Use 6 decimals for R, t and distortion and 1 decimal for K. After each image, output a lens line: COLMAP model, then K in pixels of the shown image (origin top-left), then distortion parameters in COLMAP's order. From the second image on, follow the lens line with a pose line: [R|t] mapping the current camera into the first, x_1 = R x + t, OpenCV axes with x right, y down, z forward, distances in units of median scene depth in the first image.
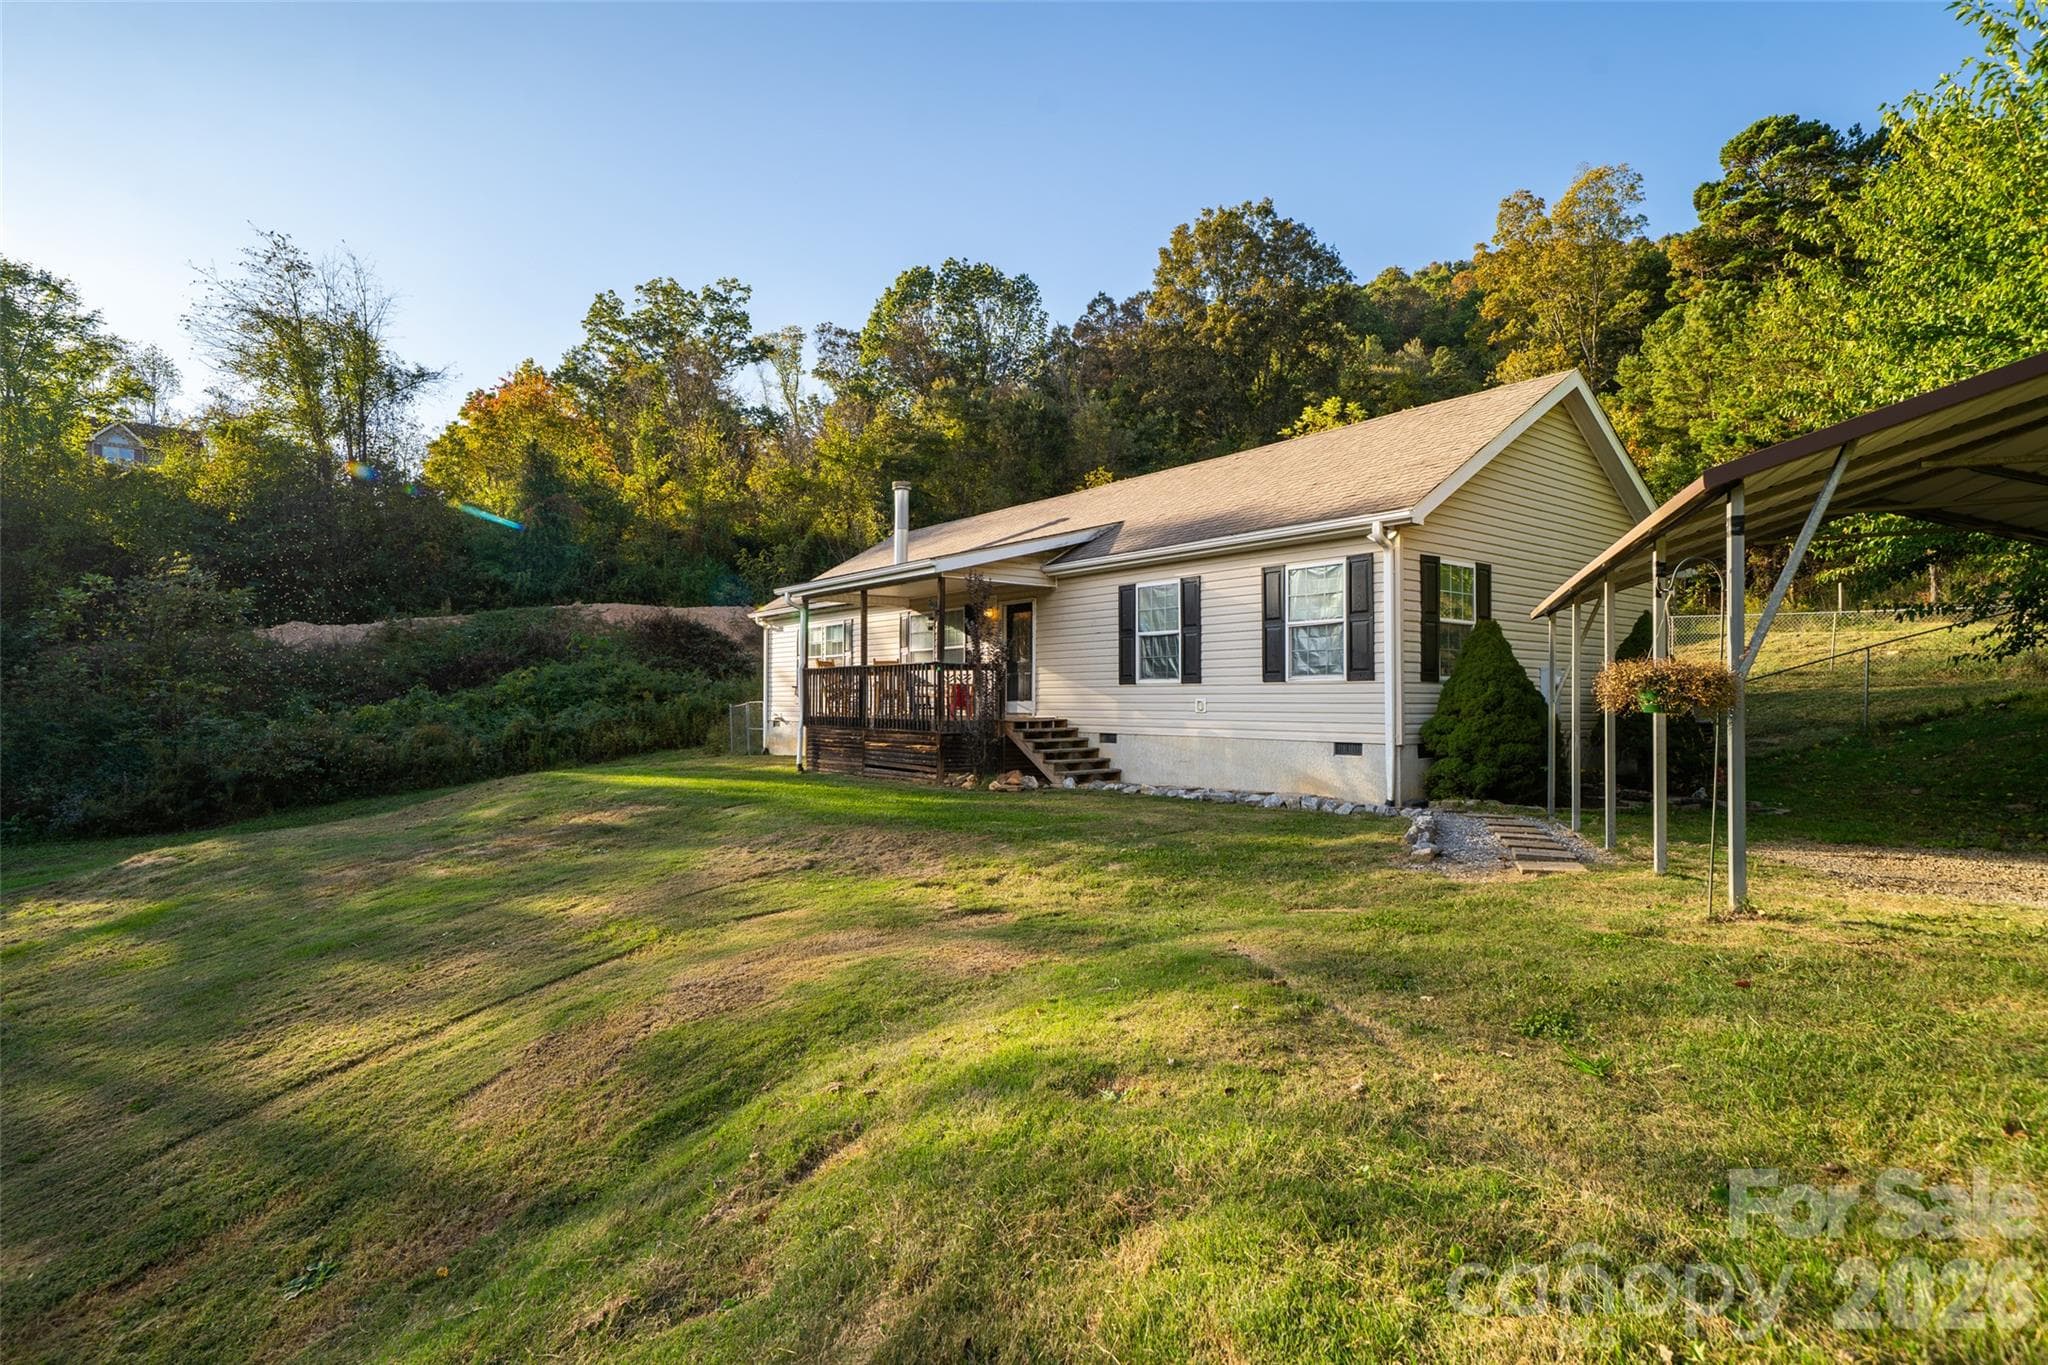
lens RADIAL K [[1025.0, 0, 1024.0], [0, 1025.0, 682.5], [0, 0, 1]] dist [0.029210, 0.000074]
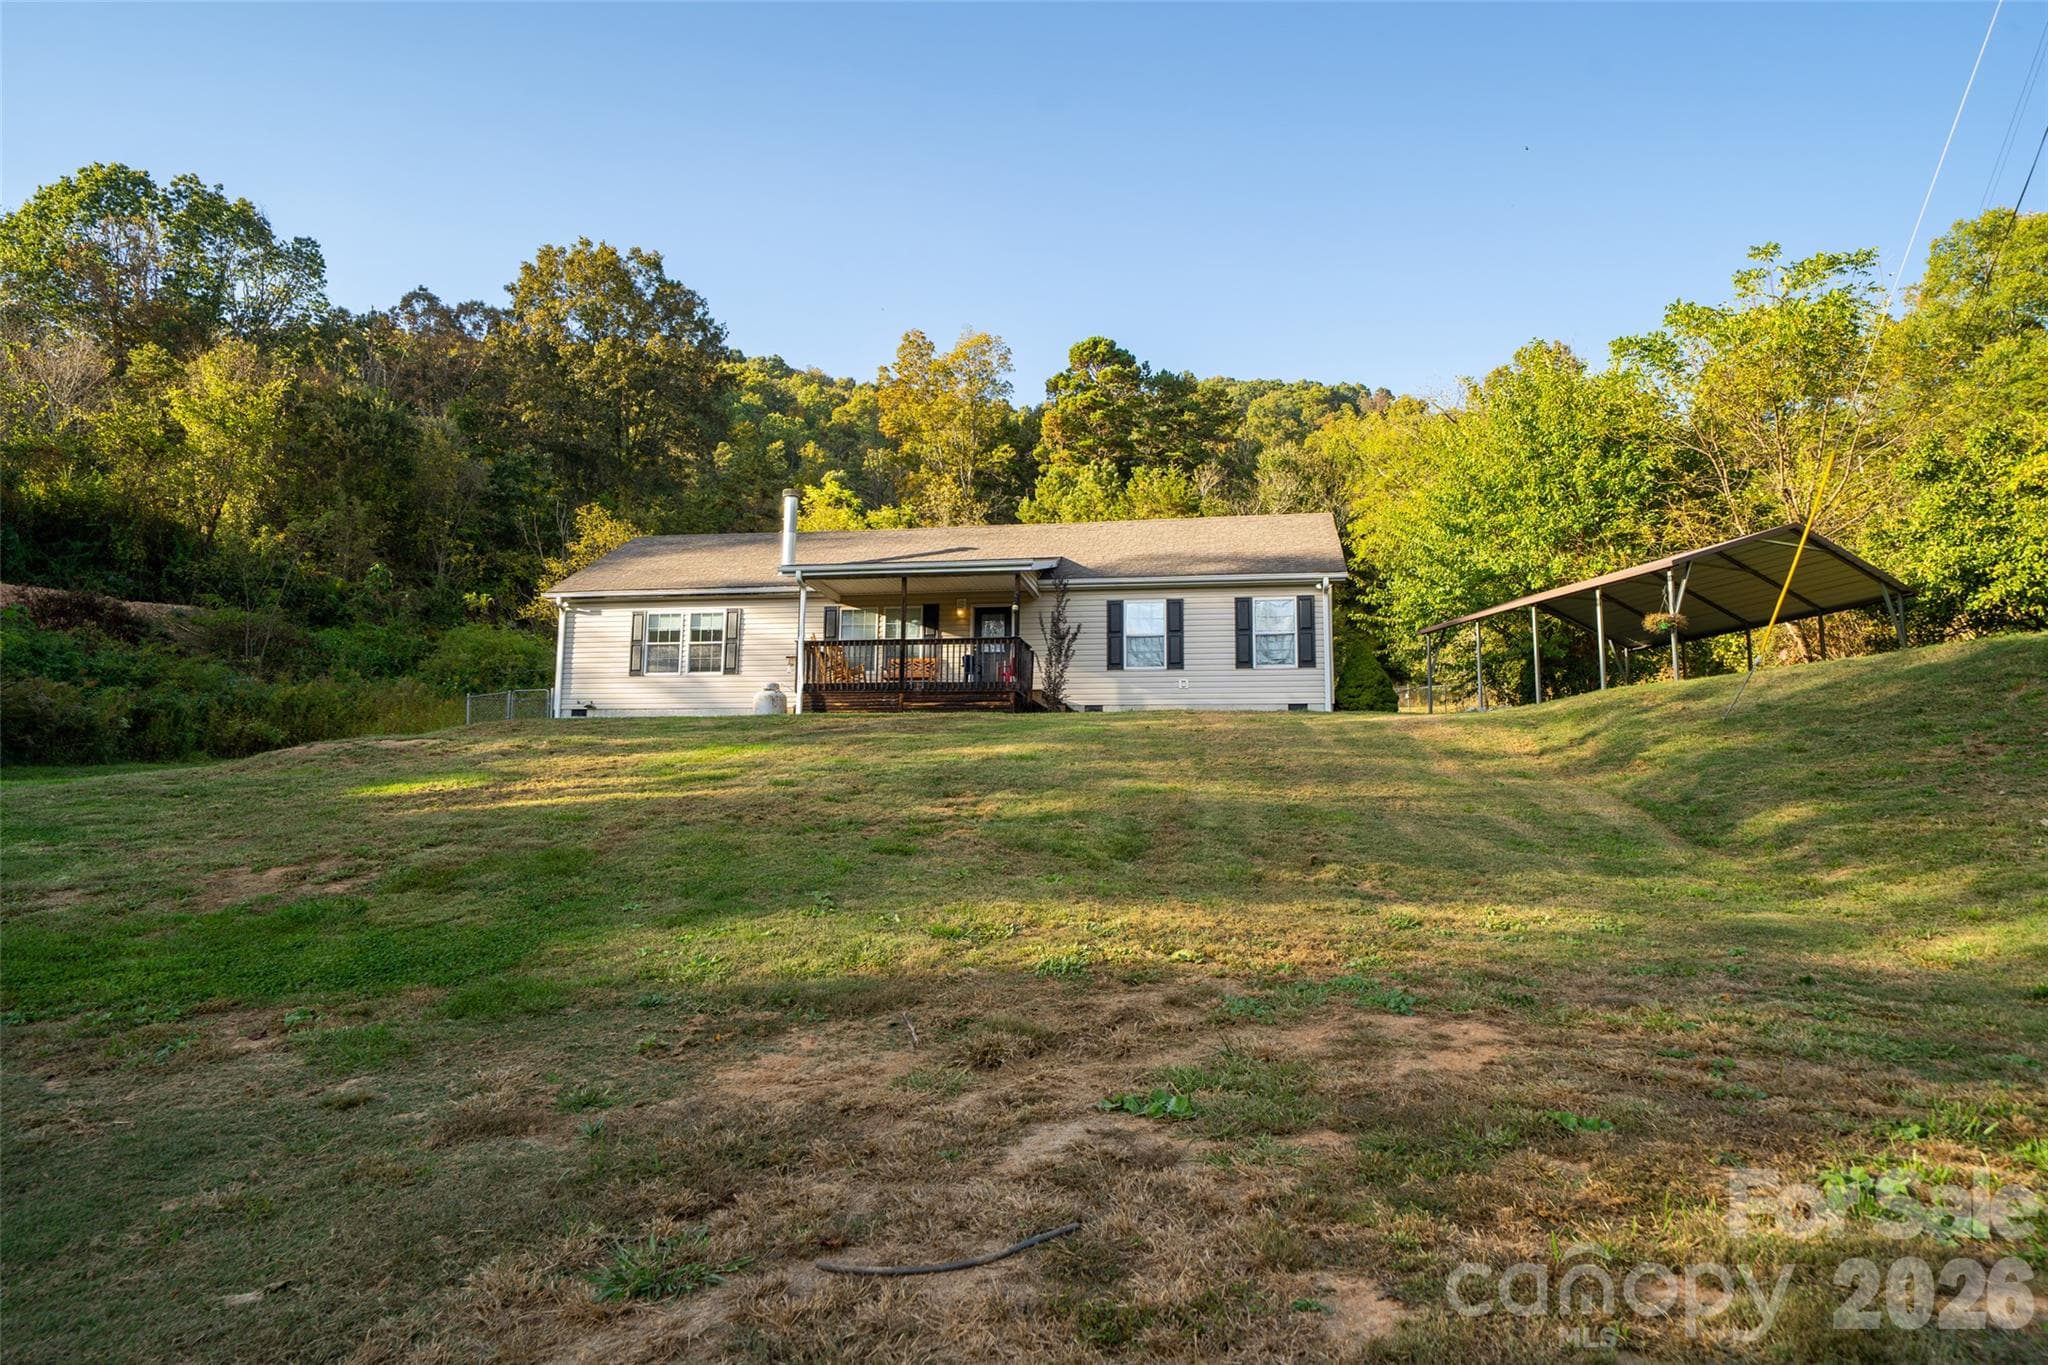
lens RADIAL K [[1208.0, 0, 1034.1], [0, 1208.0, 768.3], [0, 0, 1]] dist [0.011934, -0.002595]
pose [[0.755416, 0.050241, 0.653316, -0.299255], [-0.024614, 0.998528, -0.048328, 0.061766], [-0.654783, 0.020427, 0.755541, -0.053092]]
